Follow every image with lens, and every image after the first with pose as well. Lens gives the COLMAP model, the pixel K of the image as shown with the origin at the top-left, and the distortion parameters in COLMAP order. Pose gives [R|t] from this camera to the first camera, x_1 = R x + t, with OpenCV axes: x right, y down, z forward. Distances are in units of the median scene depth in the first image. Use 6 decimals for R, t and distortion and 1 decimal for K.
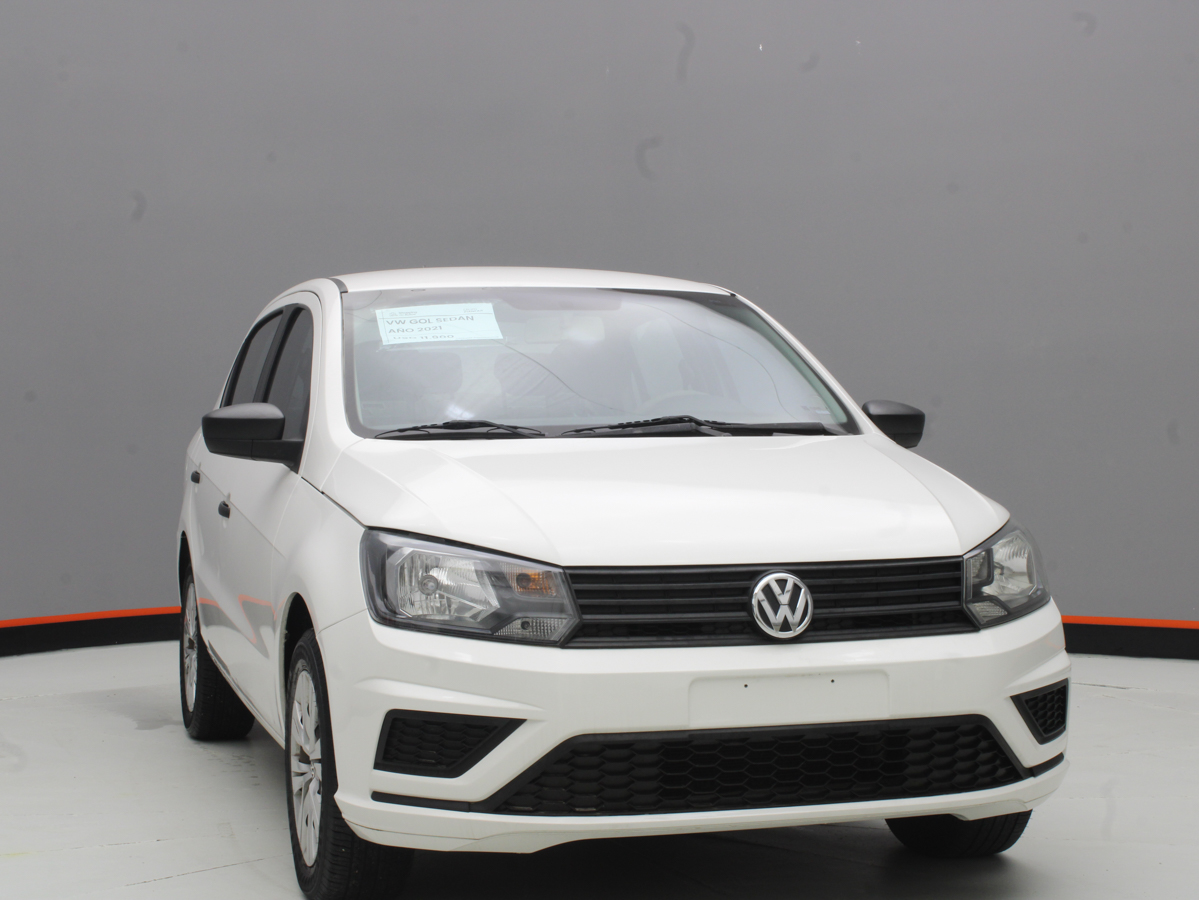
lens RADIAL K [[2119.2, 0, 665.5], [0, 2119.2, 447.8], [0, 0, 1]] dist [-0.052564, 0.000000]
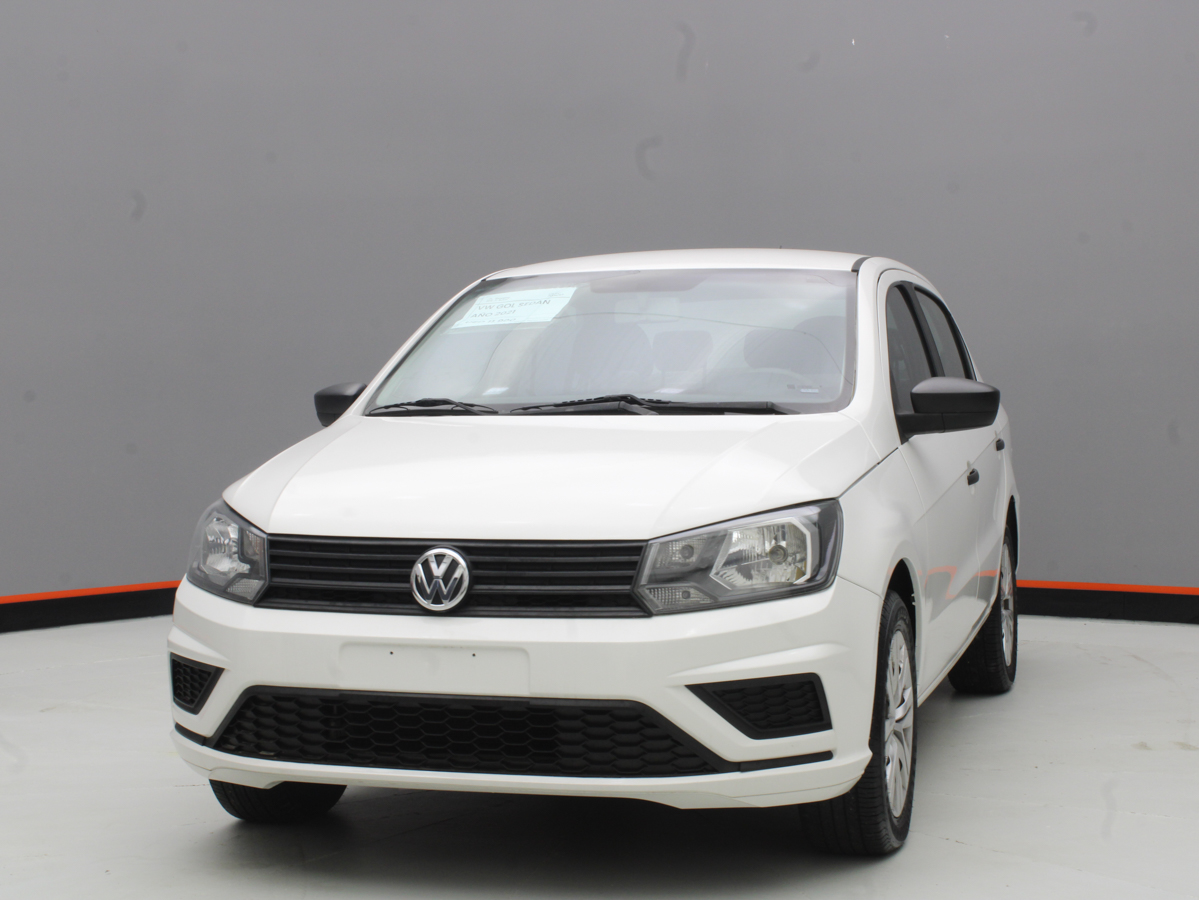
lens RADIAL K [[2085.9, 0, 603.5], [0, 2085.9, 452.6], [0, 0, 1]] dist [-0.183754, 0.000000]
pose [[0.837977, 0.017830, -0.545414, 0.638415], [-0.006839, 0.999731, 0.022174, -0.010778], [0.545663, -0.014852, 0.837873, 0.172703]]
